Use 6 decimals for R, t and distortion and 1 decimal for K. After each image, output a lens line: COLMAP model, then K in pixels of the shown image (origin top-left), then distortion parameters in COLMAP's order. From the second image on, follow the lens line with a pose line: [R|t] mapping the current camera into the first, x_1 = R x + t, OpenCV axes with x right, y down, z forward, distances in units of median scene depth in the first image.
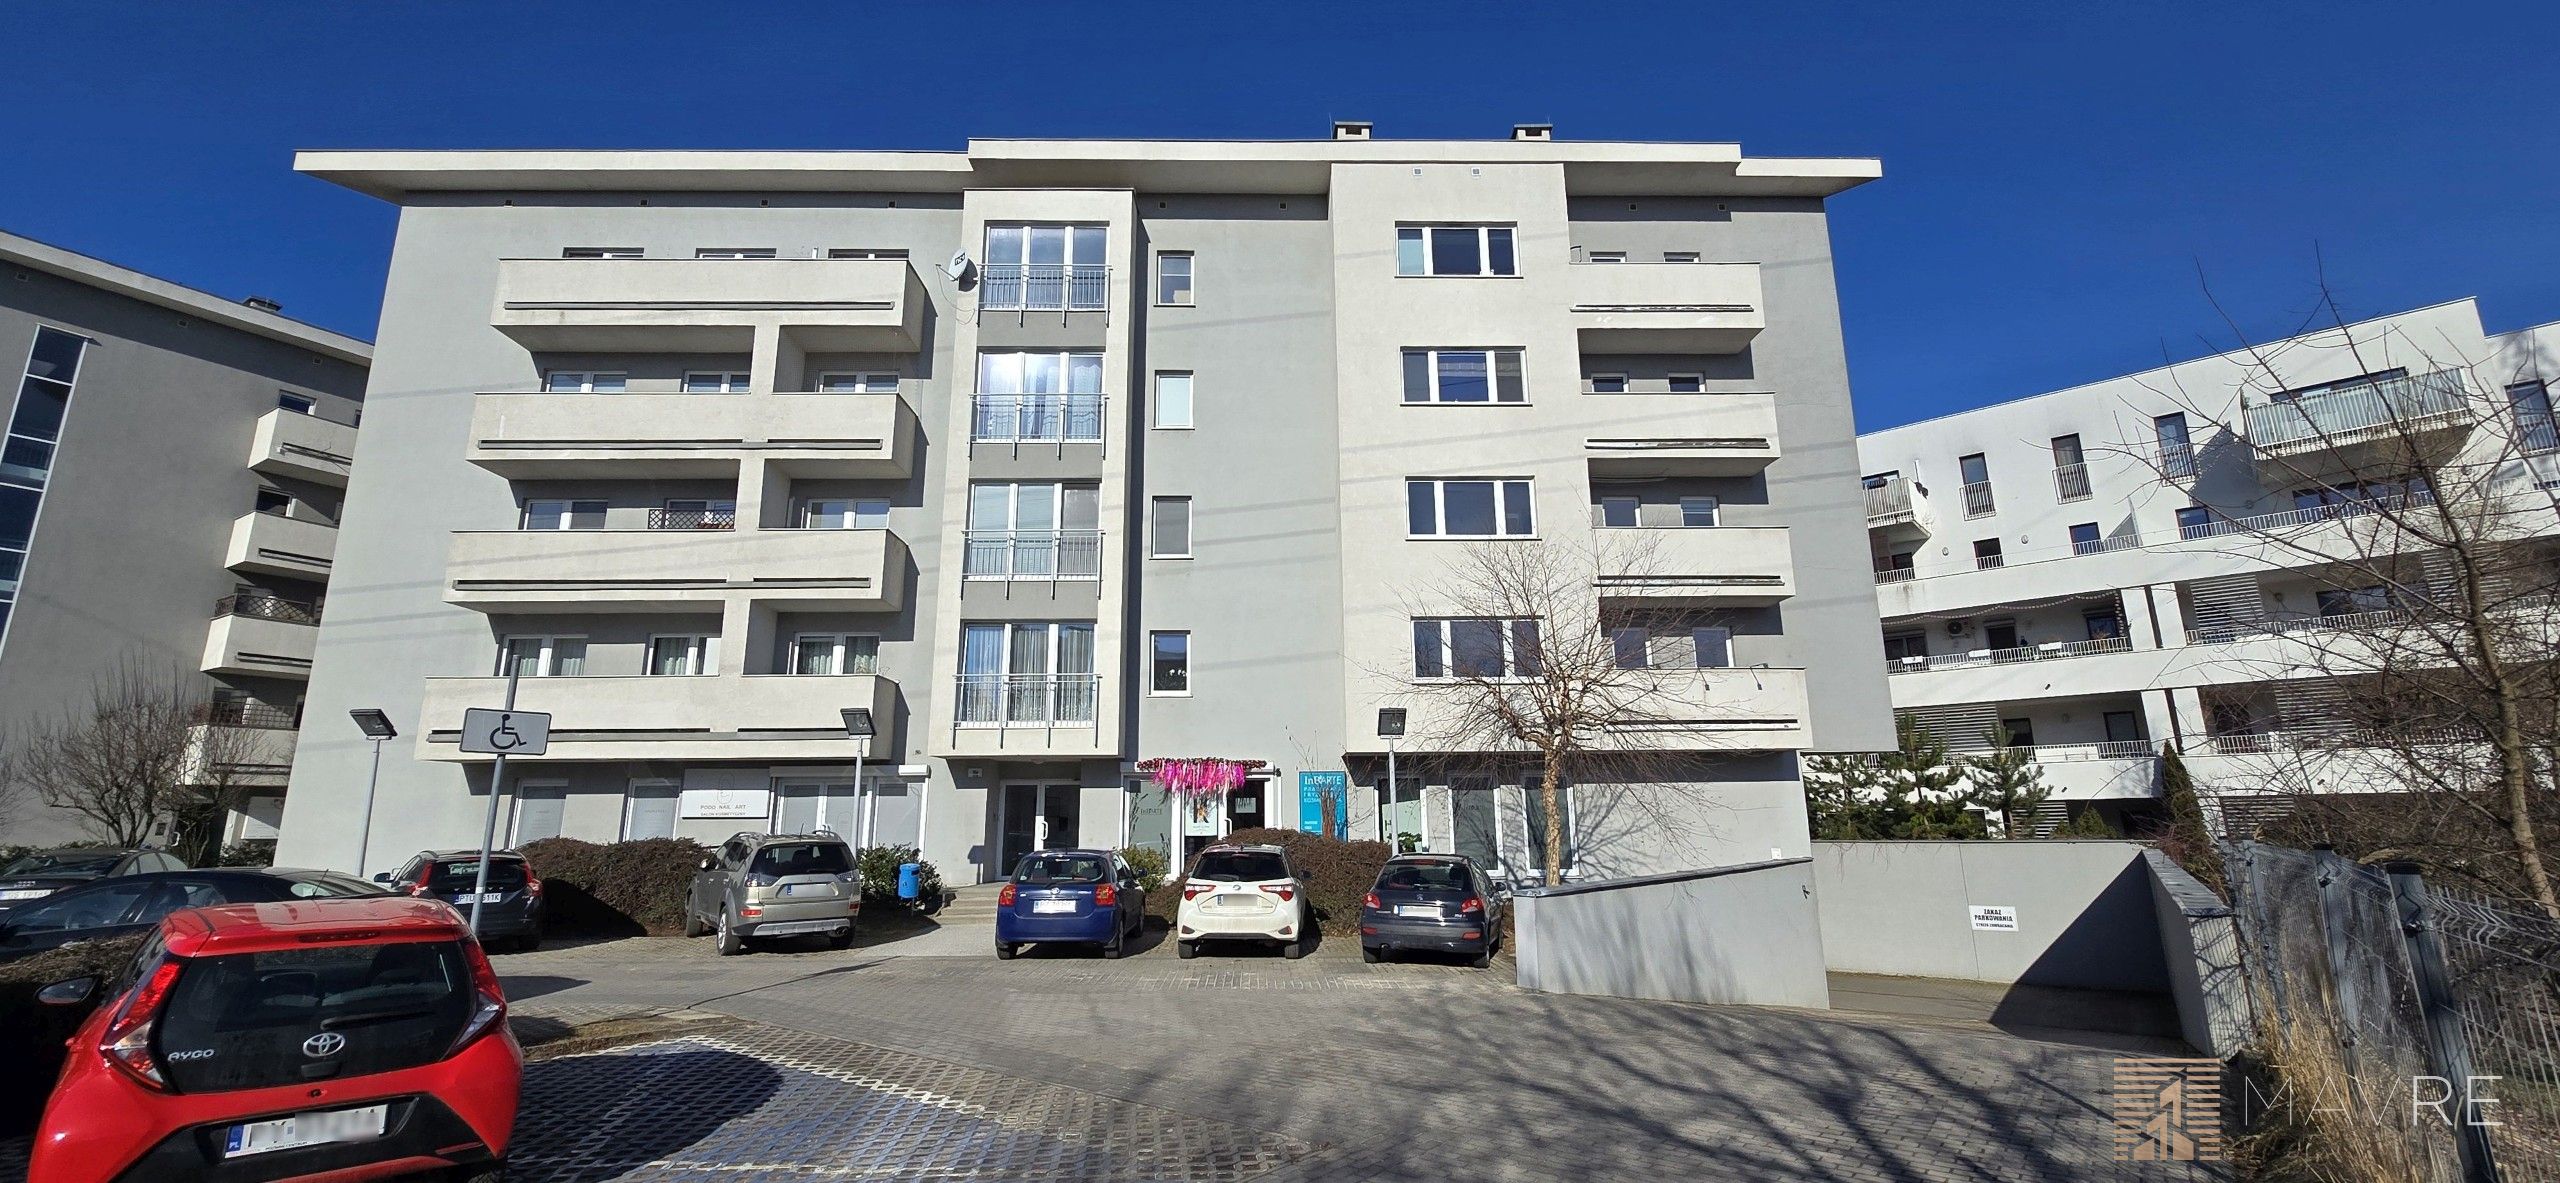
lens RADIAL K [[1052.1, 0, 1281.3], [0, 1052.1, 586.7], [0, 0, 1]] dist [0.003329, -0.001252]
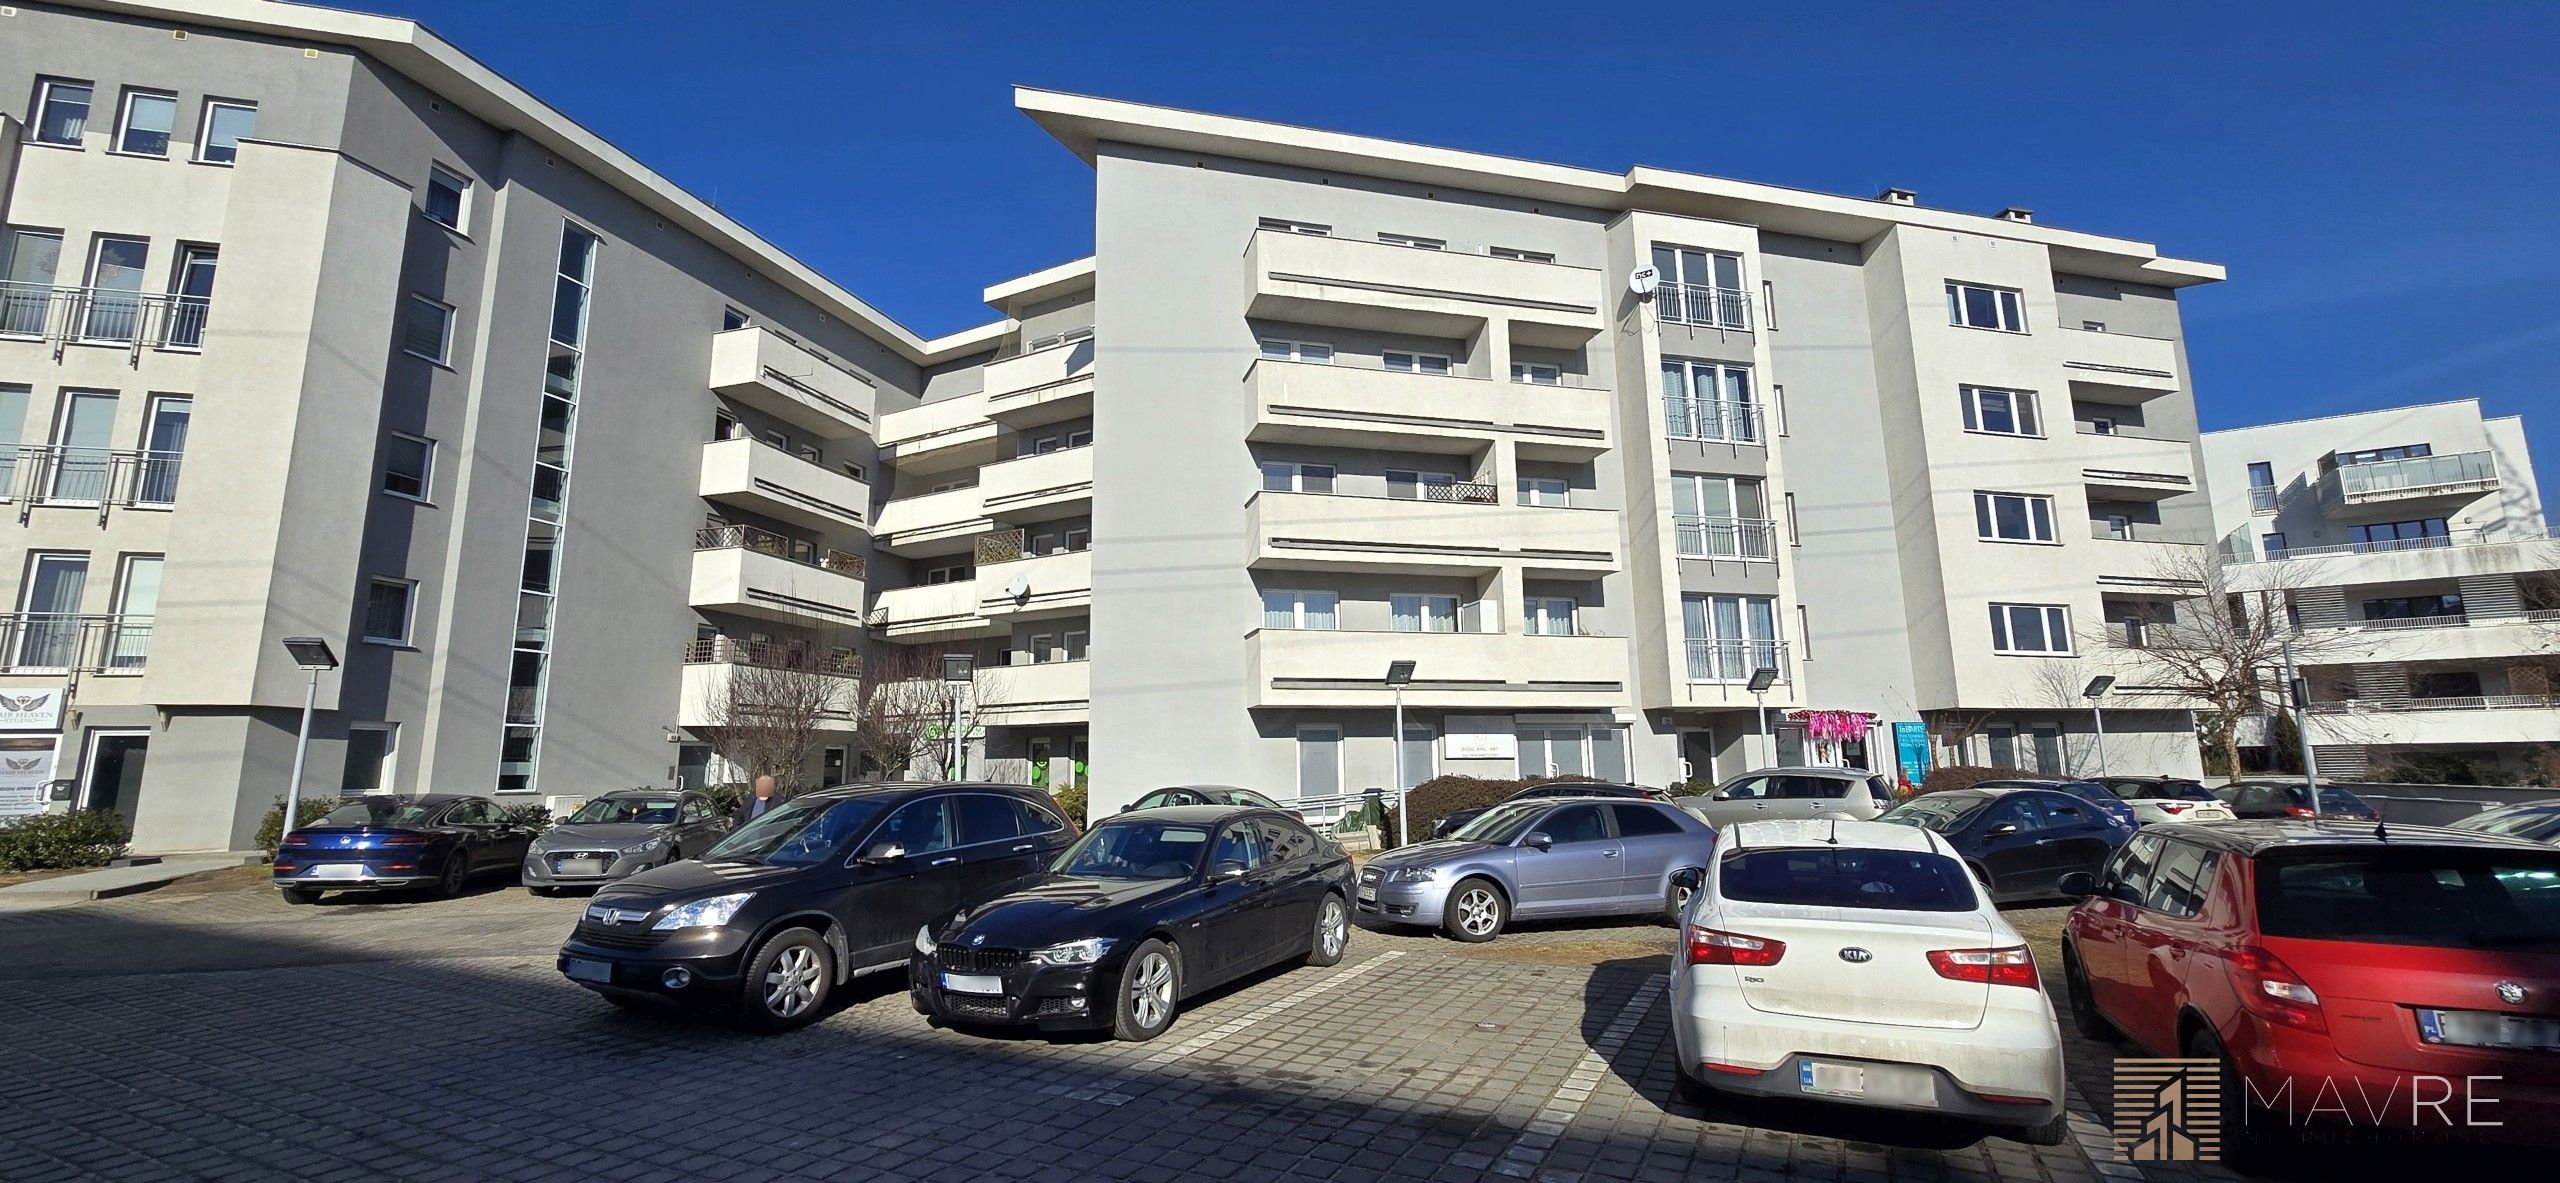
lens RADIAL K [[1052.1, 0, 1273.0], [0, 1052.1, 593.1], [0, 0, 1]] dist [0.003329, -0.001252]
pose [[0.971873, 0.036104, 0.232723, -0.940710], [-0.047897, 0.997828, 0.045222, 0.001145], [-0.230585, -0.055097, 0.971491, -0.034957]]
